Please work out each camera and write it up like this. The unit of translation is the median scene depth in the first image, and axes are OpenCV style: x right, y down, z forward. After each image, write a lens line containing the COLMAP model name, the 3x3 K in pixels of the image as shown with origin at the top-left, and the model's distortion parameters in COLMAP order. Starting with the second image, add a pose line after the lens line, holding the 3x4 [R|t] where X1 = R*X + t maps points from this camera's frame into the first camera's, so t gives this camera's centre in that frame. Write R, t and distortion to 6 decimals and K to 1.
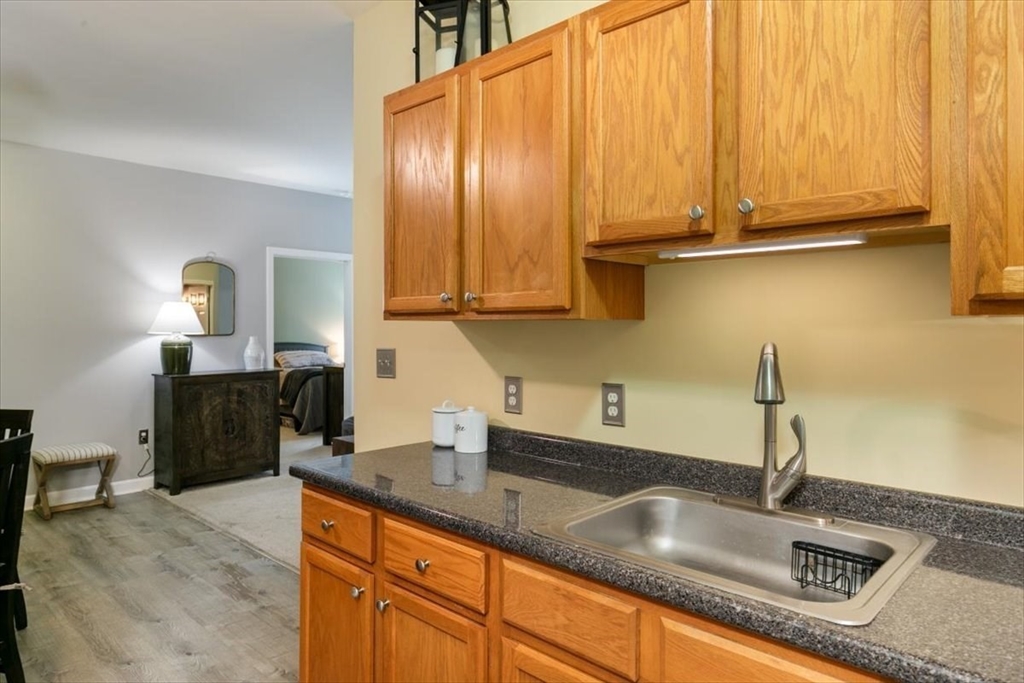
lens RADIAL K [[637.8, 0, 513.3], [0, 637.8, 324.1], [0, 0, 1]] dist [0.003638, 0.000347]
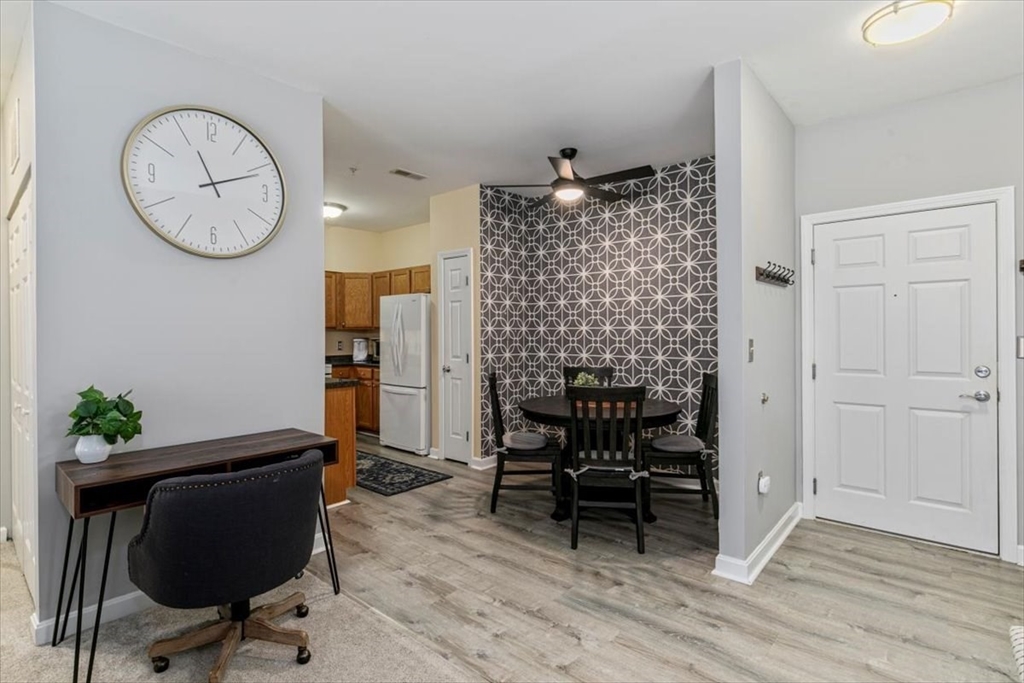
lens RADIAL K [[503.2, 0, 512.0], [0, 503.2, 341.5], [0, 0, 1]] dist [0.000828, 0.000105]
pose [[-0.999487, 0.006128, -0.031451, -0.942828], [0.005763, 0.999915, 0.011676, 0.043017], [0.031520, 0.011489, -0.999437, 3.178215]]
